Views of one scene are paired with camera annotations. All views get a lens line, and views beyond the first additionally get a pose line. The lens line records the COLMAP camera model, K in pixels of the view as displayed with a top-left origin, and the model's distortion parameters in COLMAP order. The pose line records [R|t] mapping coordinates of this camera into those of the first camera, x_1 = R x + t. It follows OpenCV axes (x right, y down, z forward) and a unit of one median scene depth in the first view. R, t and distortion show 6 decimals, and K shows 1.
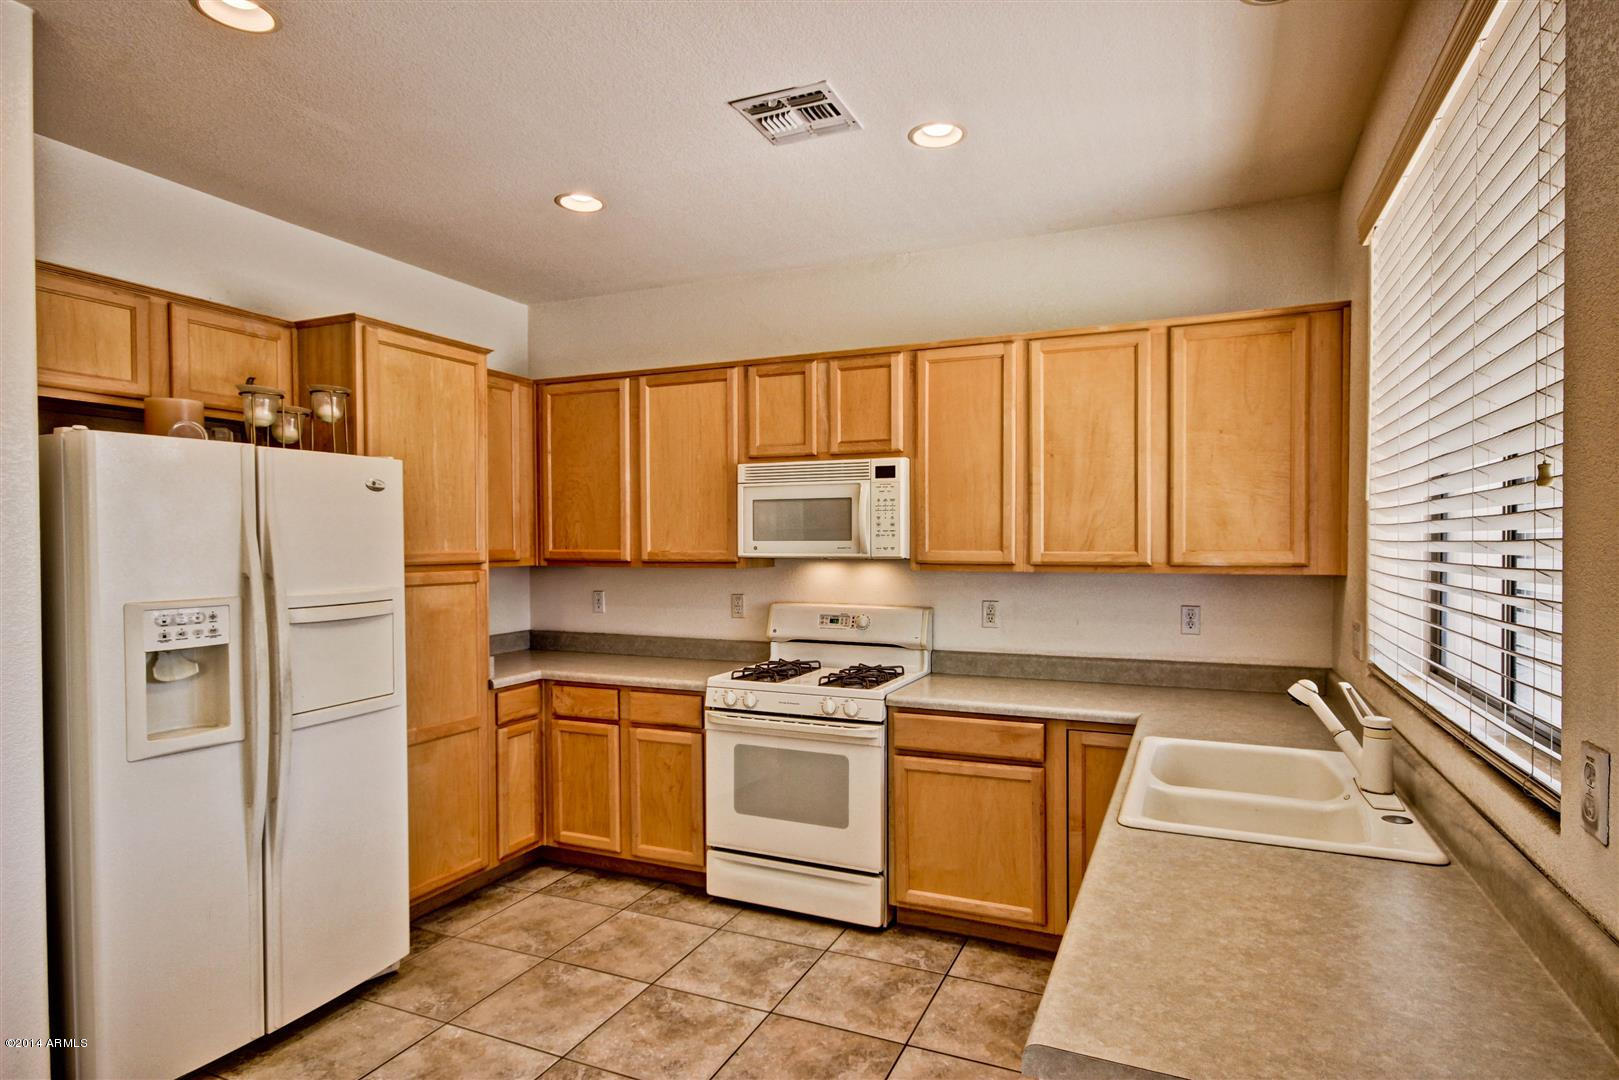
lens RADIAL K [[867.3, 0, 817.7], [0, 867.3, 555.7], [0, 0, 1]] dist [0.000360, 0.015759]
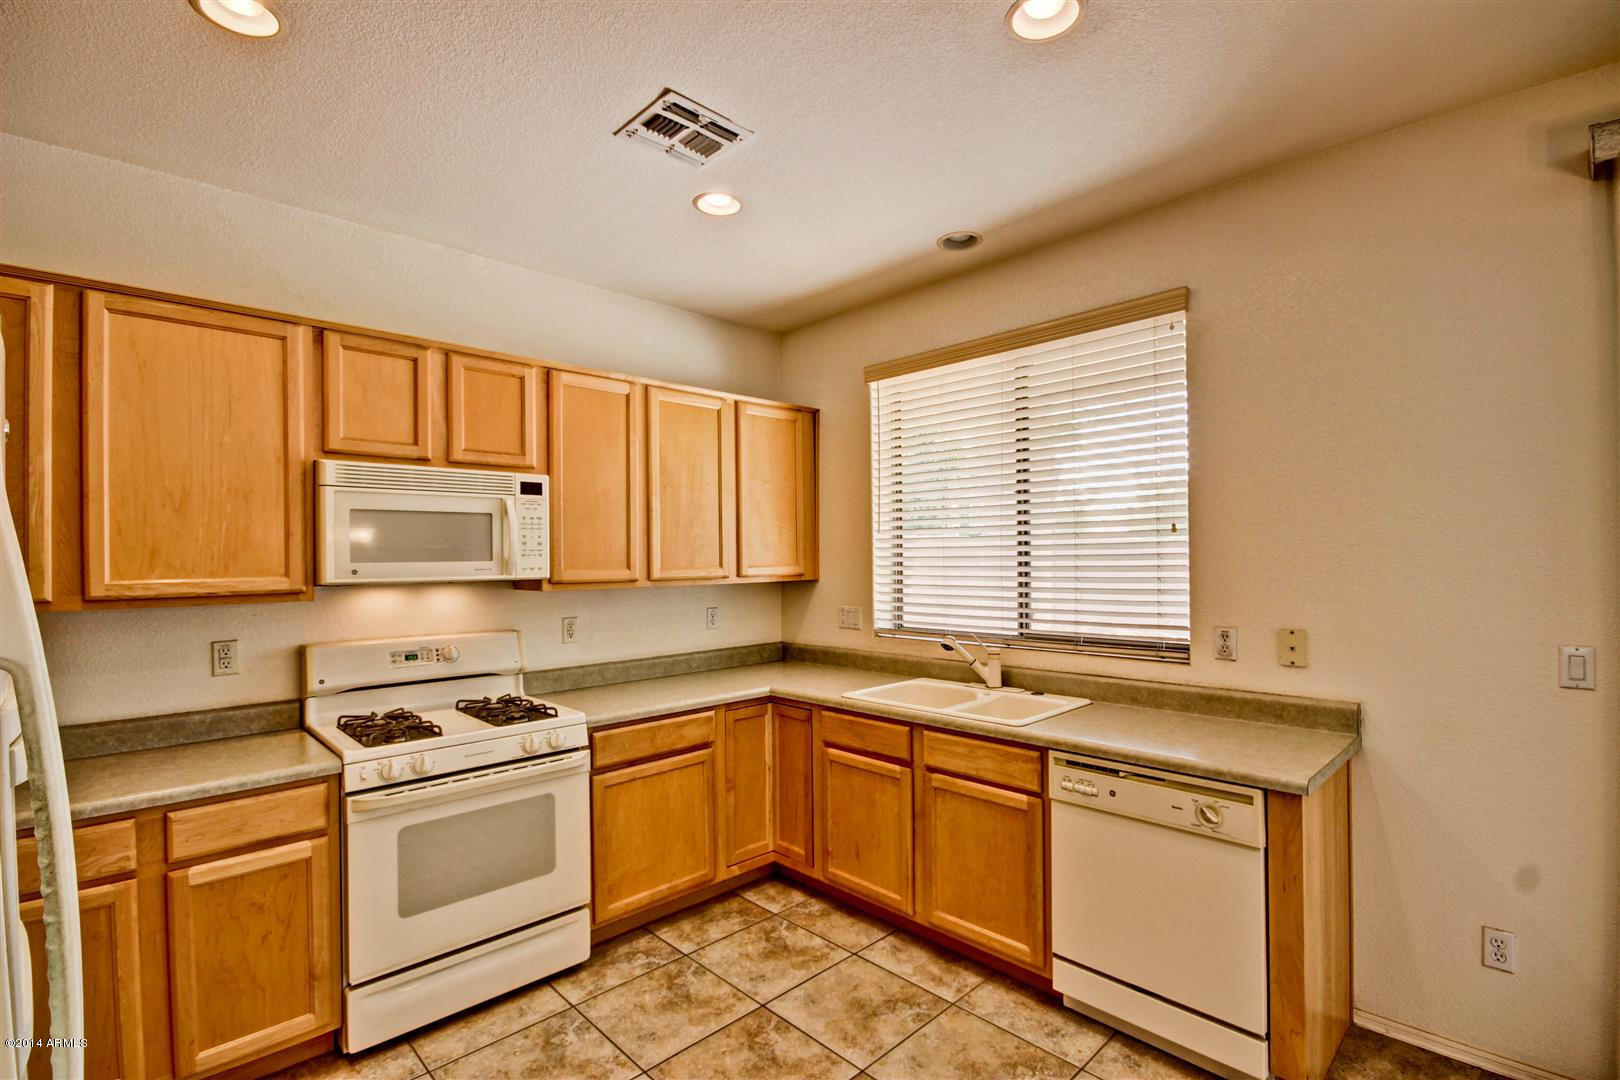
lens RADIAL K [[743.4, 0, 817.4], [0, 743.4, 553.9], [0, 0, 1]] dist [0.012320, -0.013887]
pose [[0.378594, 0.001247, 0.925562, -0.598379], [0.026786, 0.999565, -0.012303, -0.006784], [-0.925175, 0.029450, 0.378396, 0.430498]]
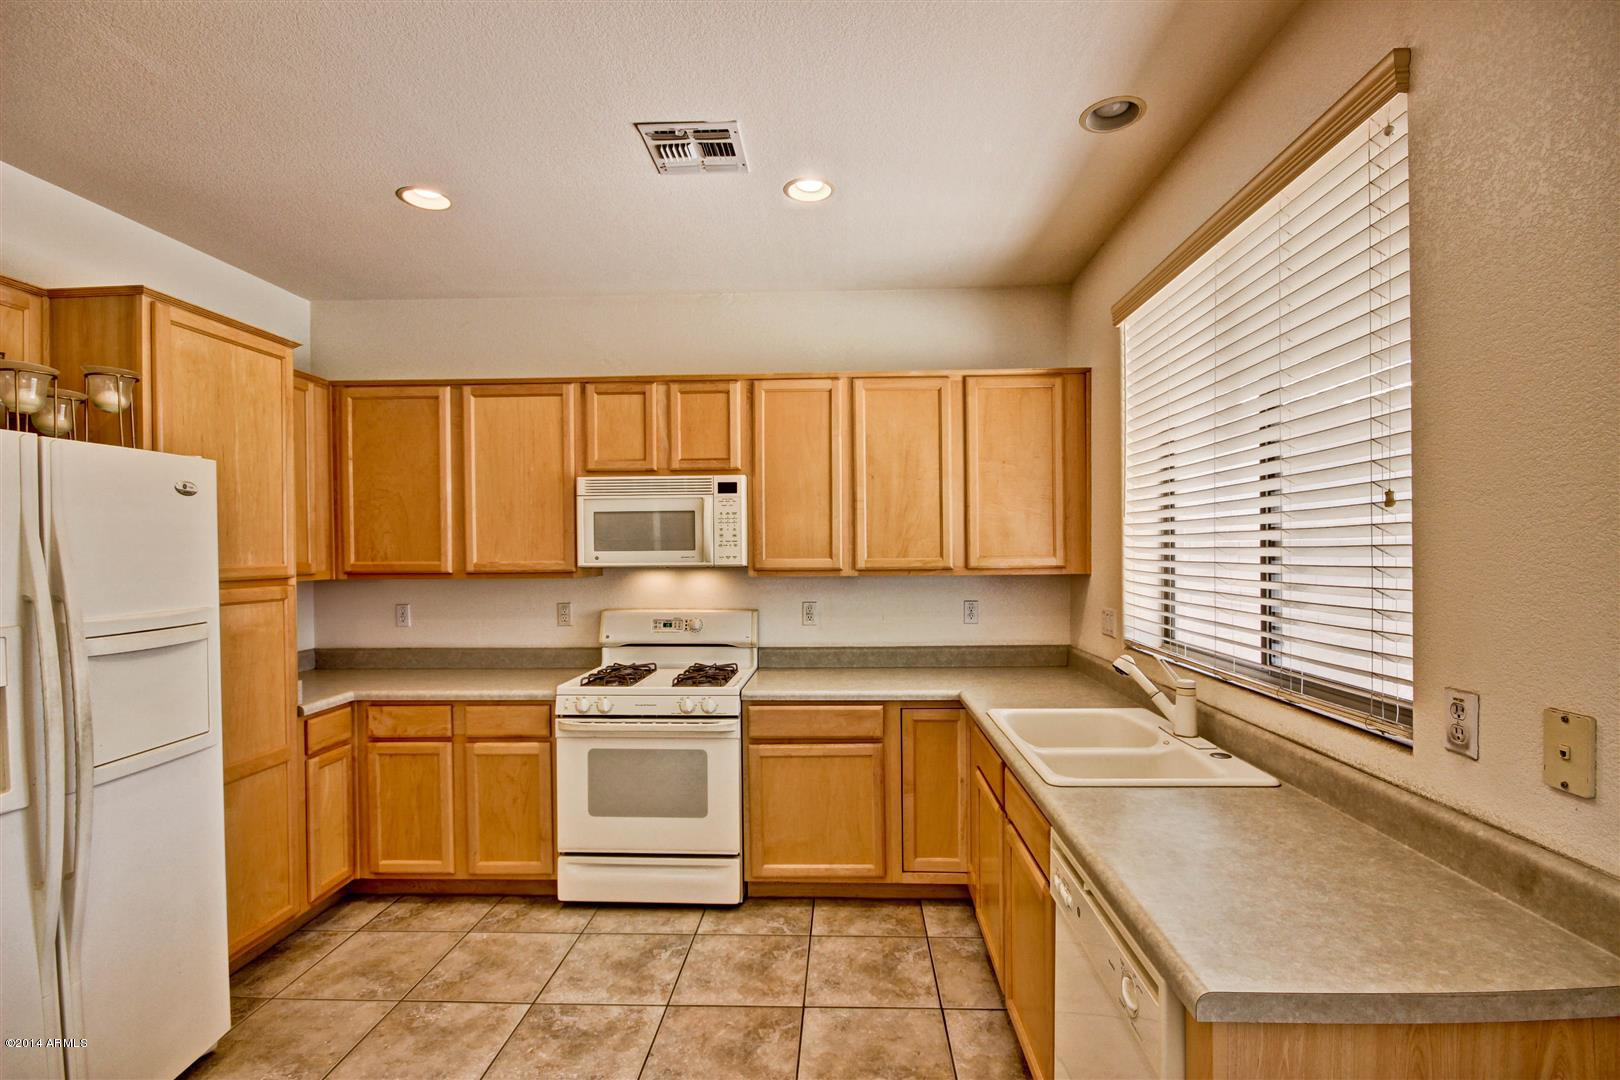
lens RADIAL K [[745.4, 0, 816.0], [0, 745.4, 554.2], [0, 0, 1]] dist [0.000222, -0.001183]
pose [[0.931758, -0.008473, 0.362982, -0.173065], [0.012952, 0.999867, -0.009908, -0.001373], [-0.362849, 0.013933, 0.931744, 0.082632]]
